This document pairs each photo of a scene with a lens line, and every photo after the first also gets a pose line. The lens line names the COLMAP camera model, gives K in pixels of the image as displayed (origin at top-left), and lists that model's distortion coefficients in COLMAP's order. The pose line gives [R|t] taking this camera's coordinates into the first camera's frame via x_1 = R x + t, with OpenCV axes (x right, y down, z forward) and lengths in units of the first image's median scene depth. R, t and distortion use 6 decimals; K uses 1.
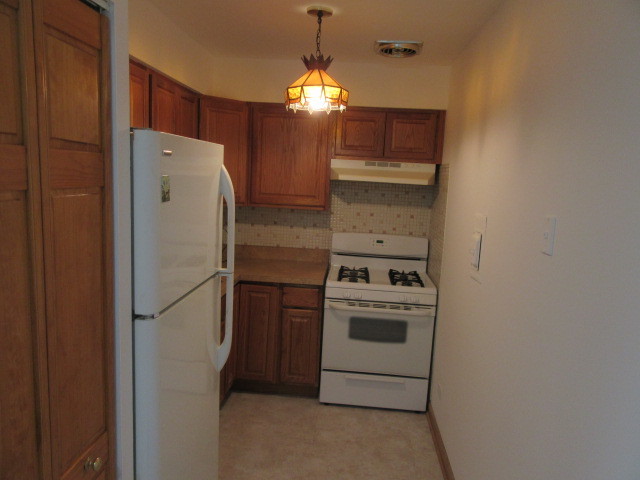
lens RADIAL K [[476.4, 0, 319.9], [0, 476.4, 240.7], [0, 0, 1]] dist [0.009874, -0.003549]
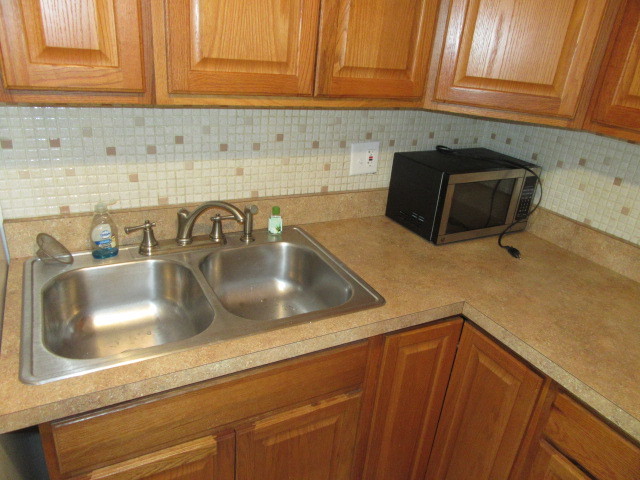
lens RADIAL K [[476.4, 0, 319.8], [0, 476.4, 240.3], [0, 0, 1]] dist [0.009874, -0.003549]
pose [[0.538634, 0.338048, -0.771749, 0.056349], [-0.177537, 0.940952, 0.288253, -0.068201], [0.823622, -0.018249, 0.566845, 0.669665]]
